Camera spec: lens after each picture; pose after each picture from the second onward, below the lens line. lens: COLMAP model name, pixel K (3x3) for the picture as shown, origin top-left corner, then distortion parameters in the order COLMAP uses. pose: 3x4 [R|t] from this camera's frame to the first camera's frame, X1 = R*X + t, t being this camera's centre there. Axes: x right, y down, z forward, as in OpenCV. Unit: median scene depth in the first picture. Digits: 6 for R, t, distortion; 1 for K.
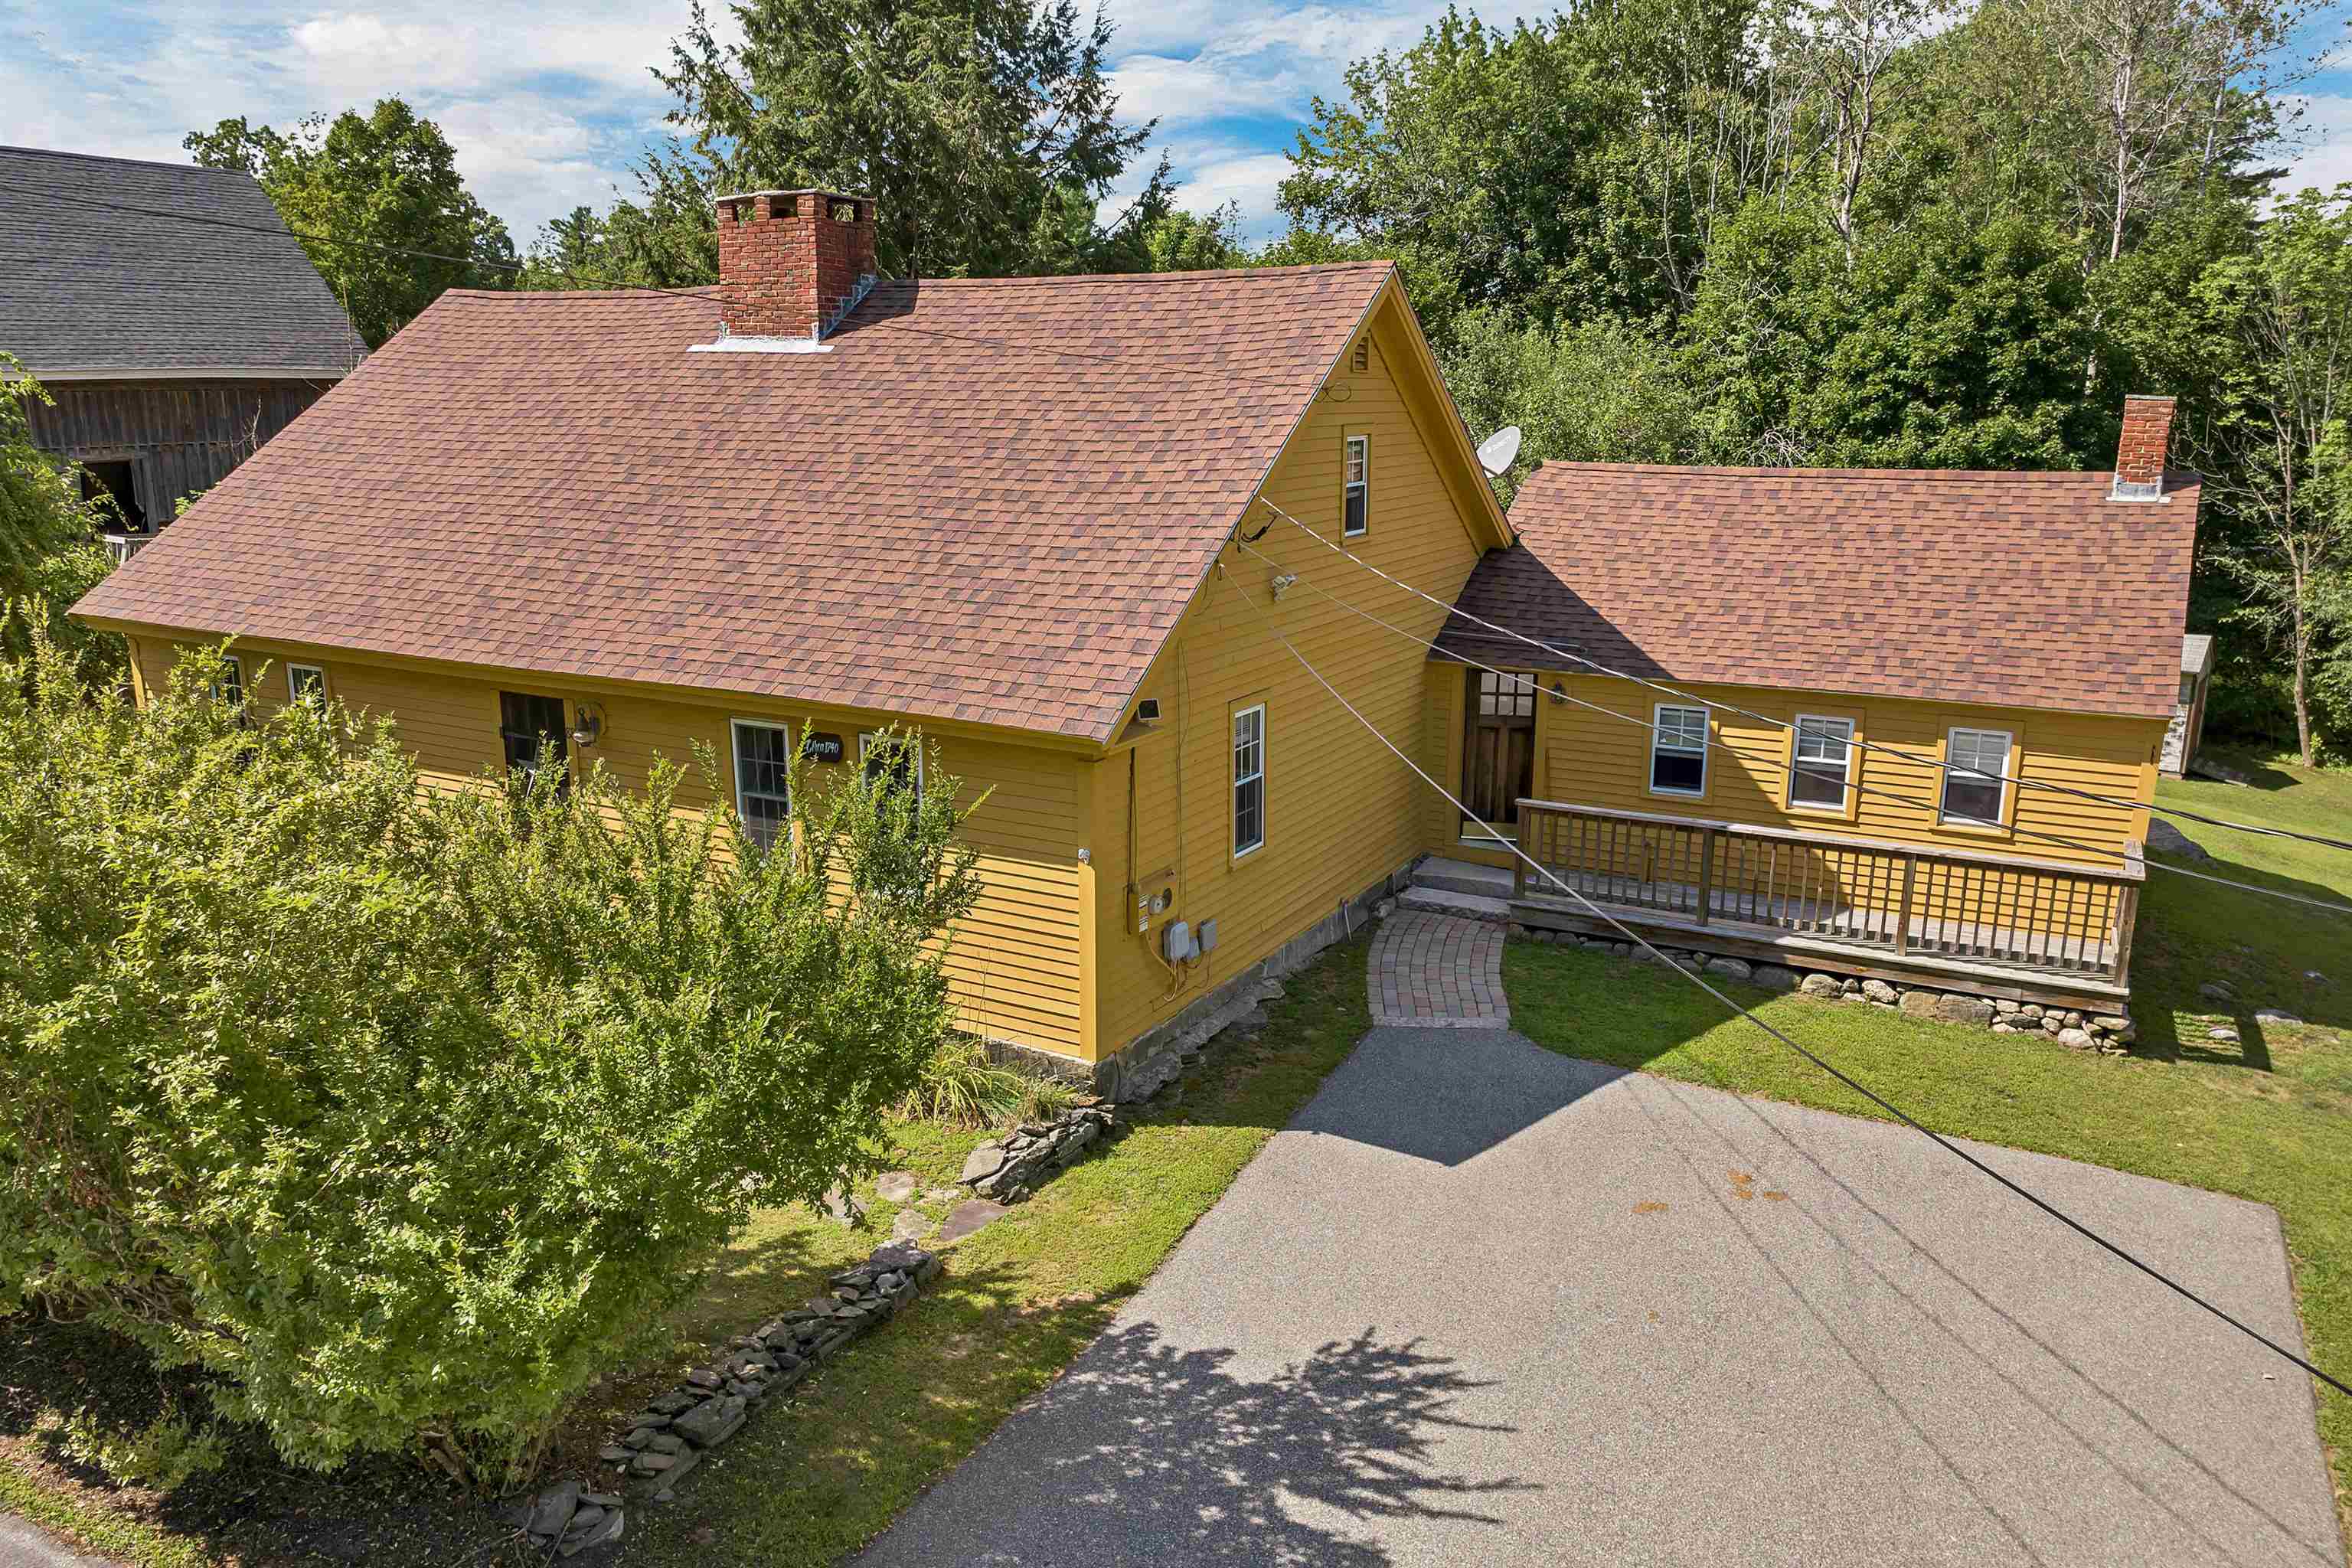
lens RADIAL K [[1671.8, 0, 1176.0], [0, 1671.8, 784.0], [0, 0, 1]] dist [-0.044552, -0.002368]
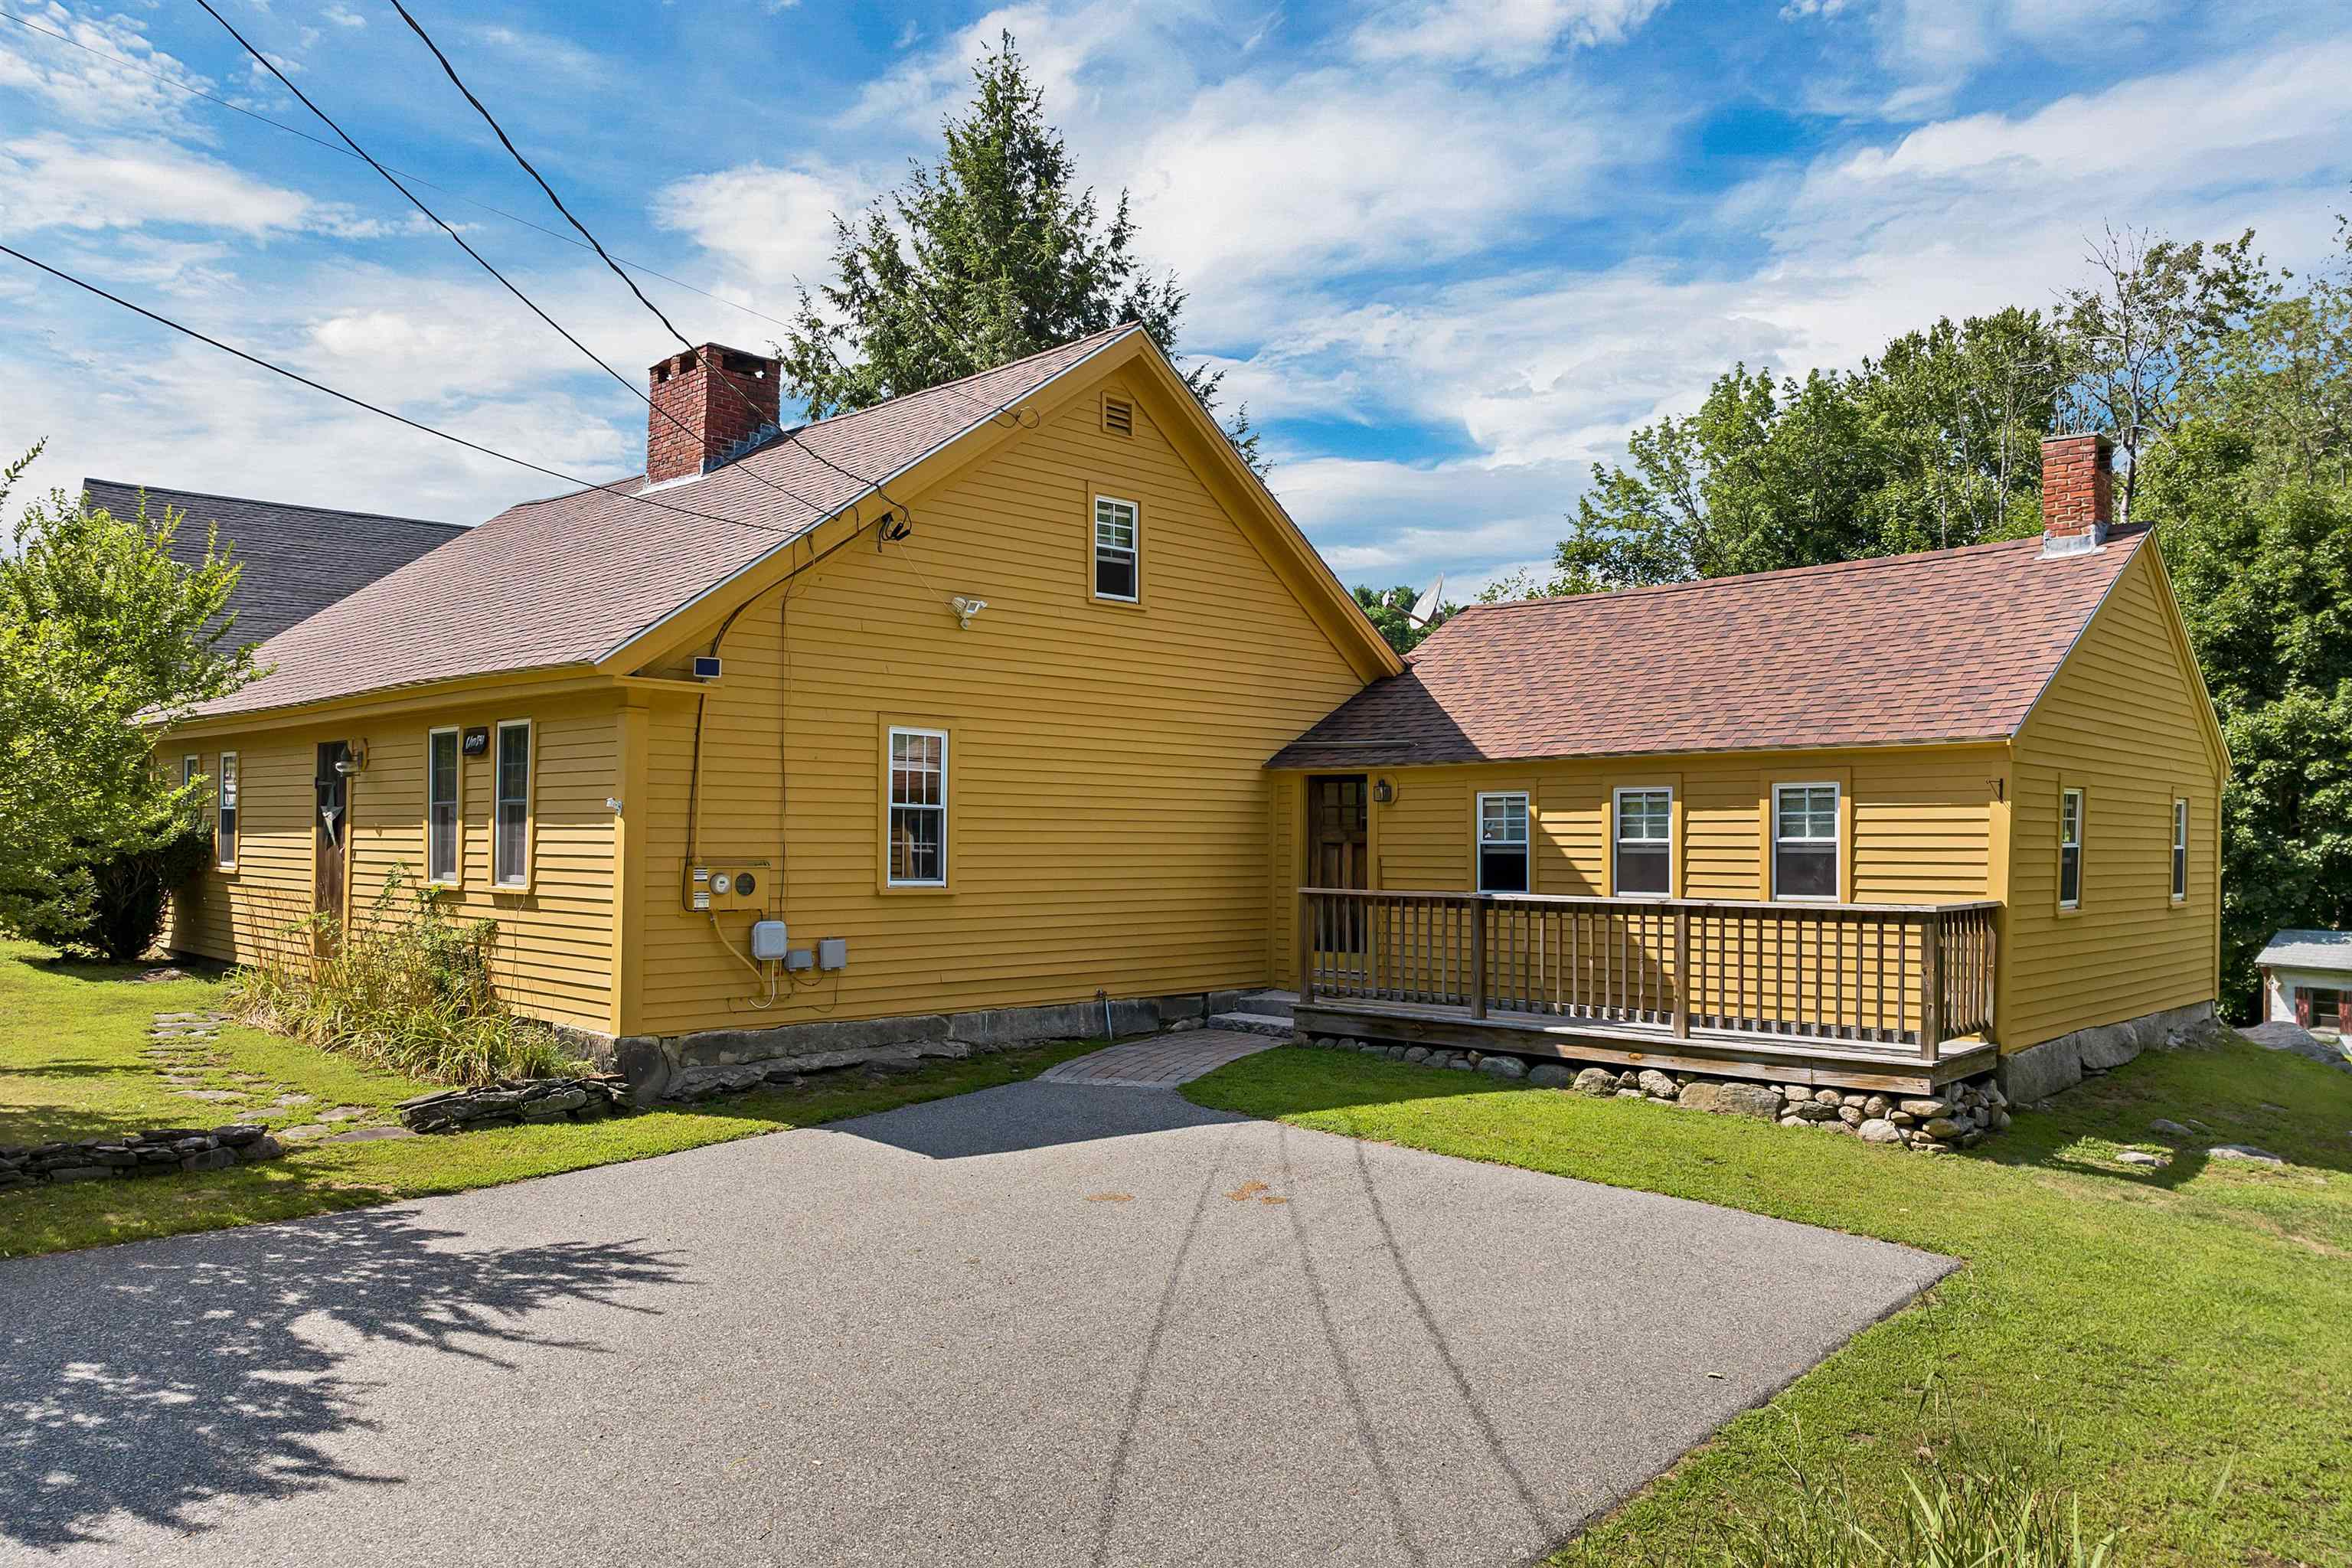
lens RADIAL K [[1654.3, 0, 1150.7], [0, 1654.3, 781.2], [0, 0, 1]] dist [-0.041006, 0.001786]
pose [[0.963367, -0.004007, -0.268157, 0.385385], [-0.065103, 0.966486, -0.248329, 0.189342], [0.260165, 0.256689, 0.930819, 0.145163]]
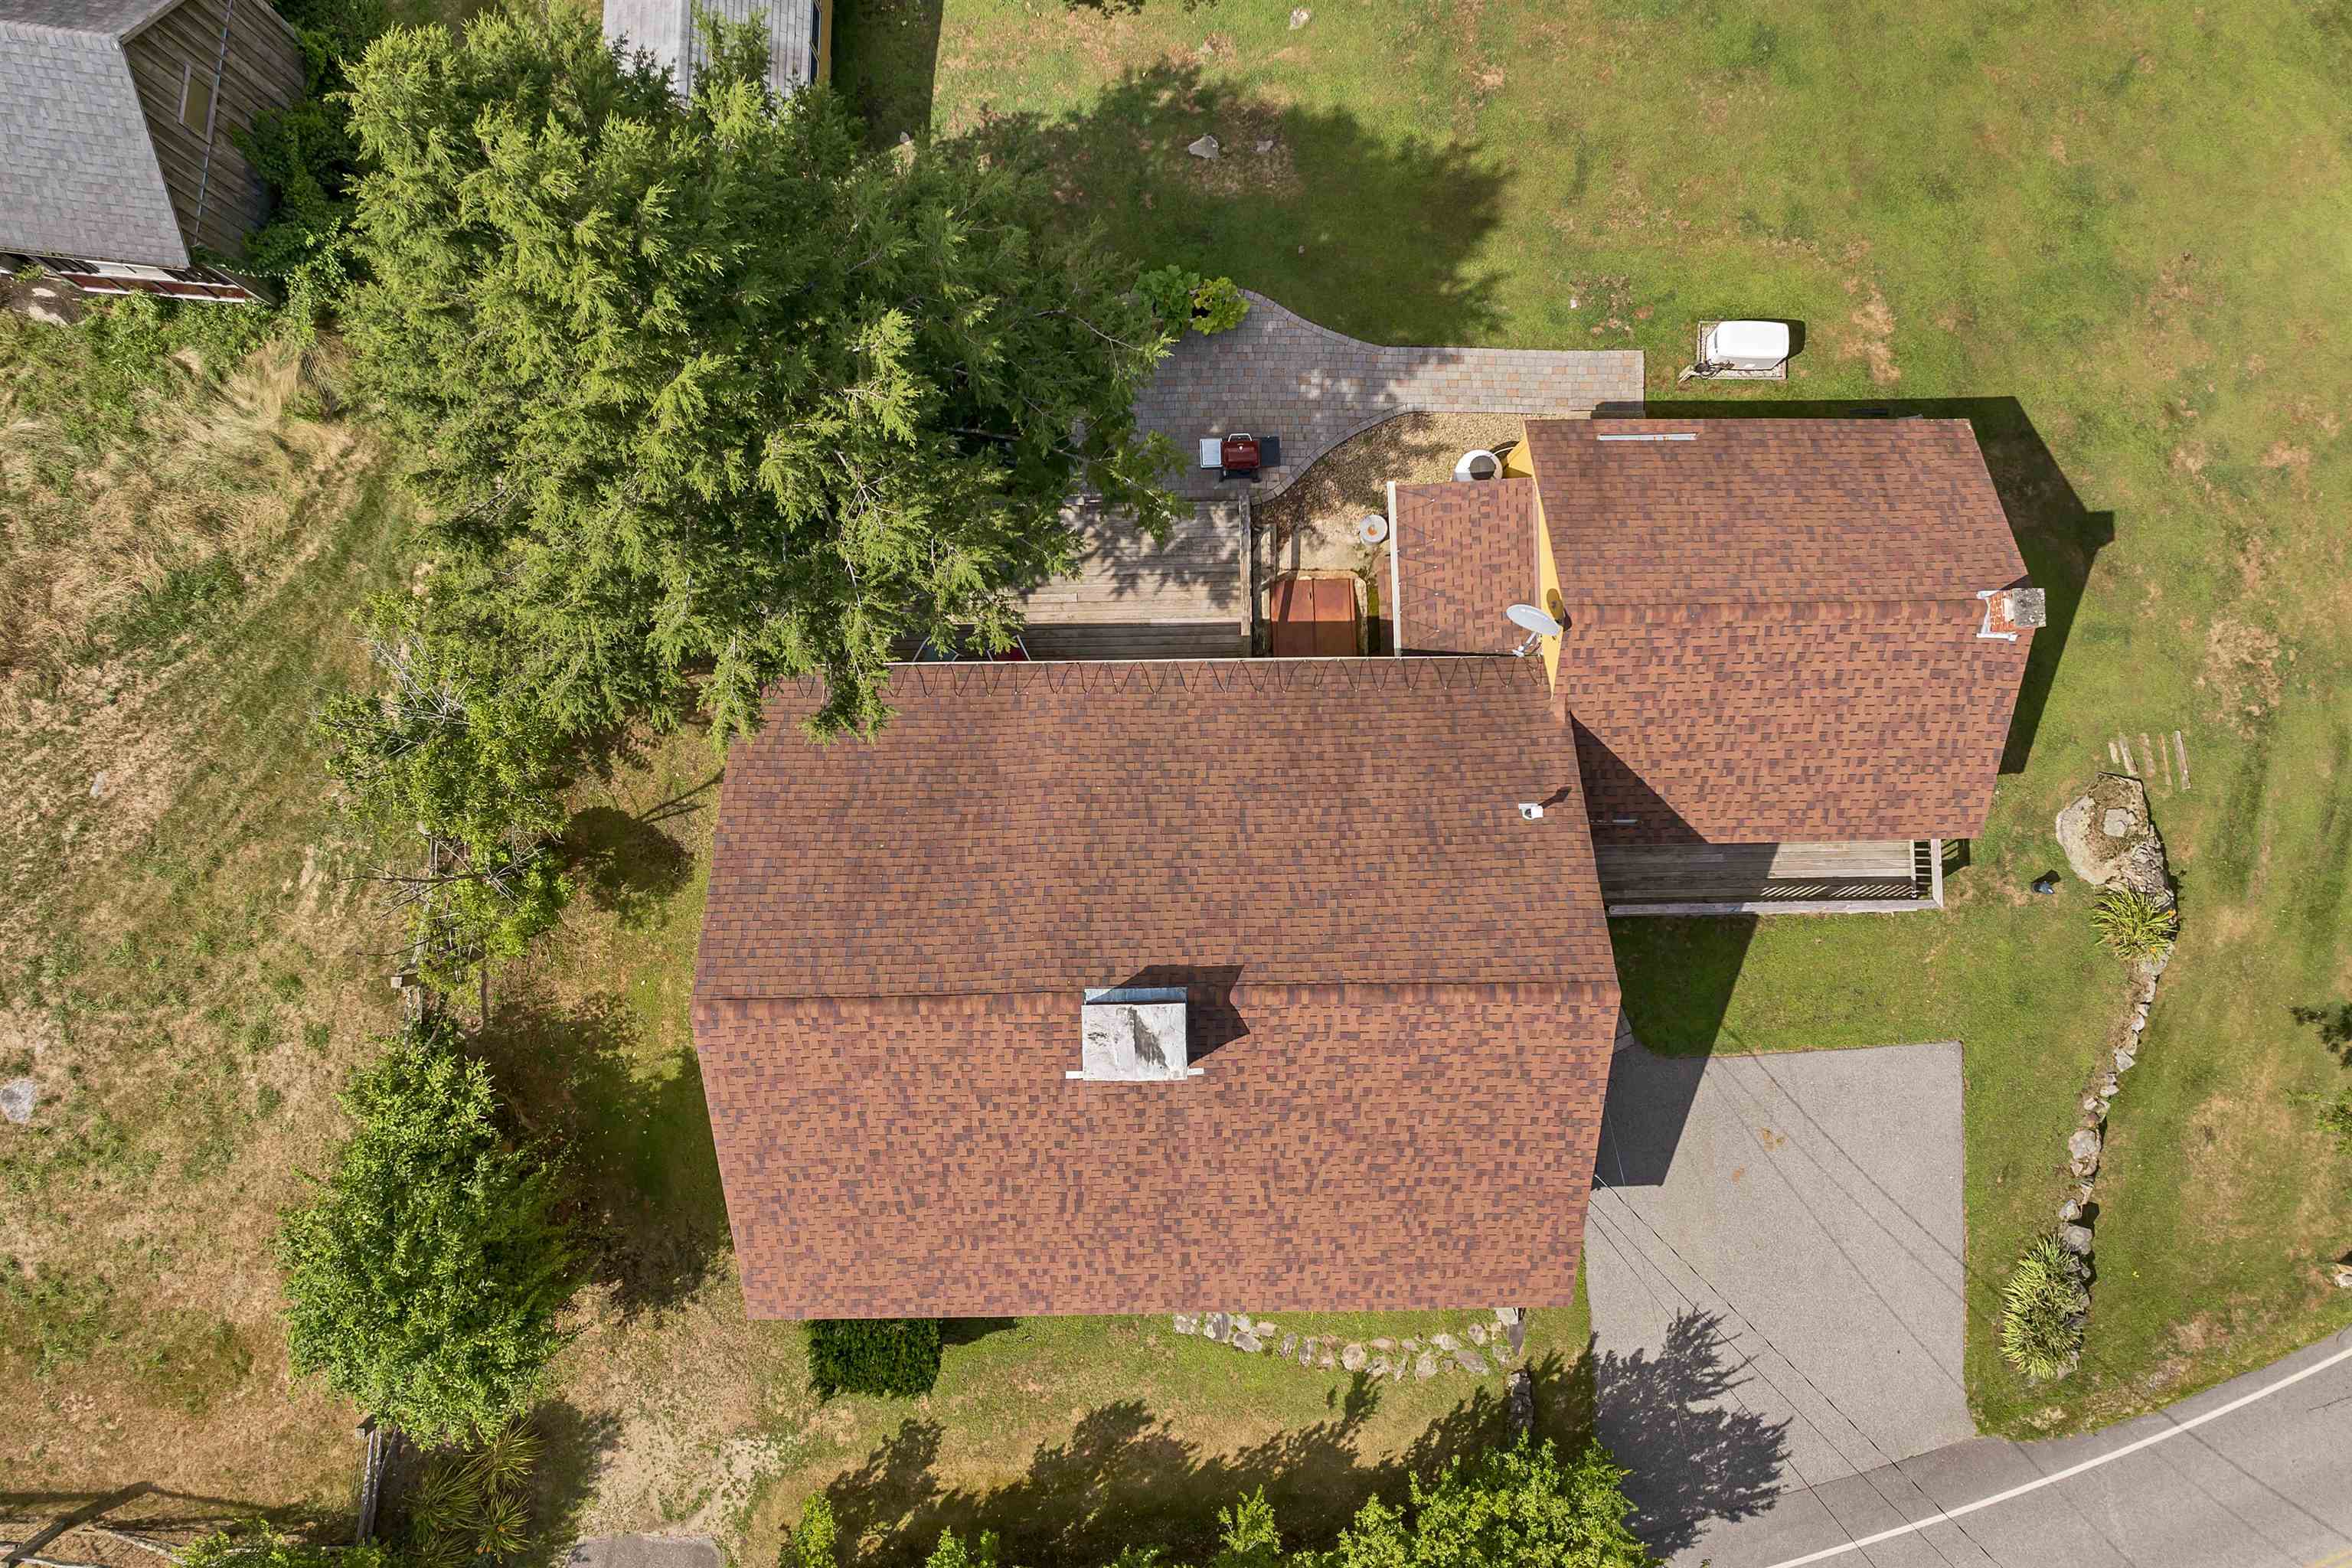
lens RADIAL K [[1687.8, 0, 1174.3], [0, 1687.8, 821.7], [0, 0, 1]] dist [-0.050074, 0.029365]
pose [[0.862641, -0.505813, 0.001938, -0.133116], [0.126721, 0.219823, 0.967274, -1.751554], [-0.489686, -0.834165, 0.253725, 0.895508]]
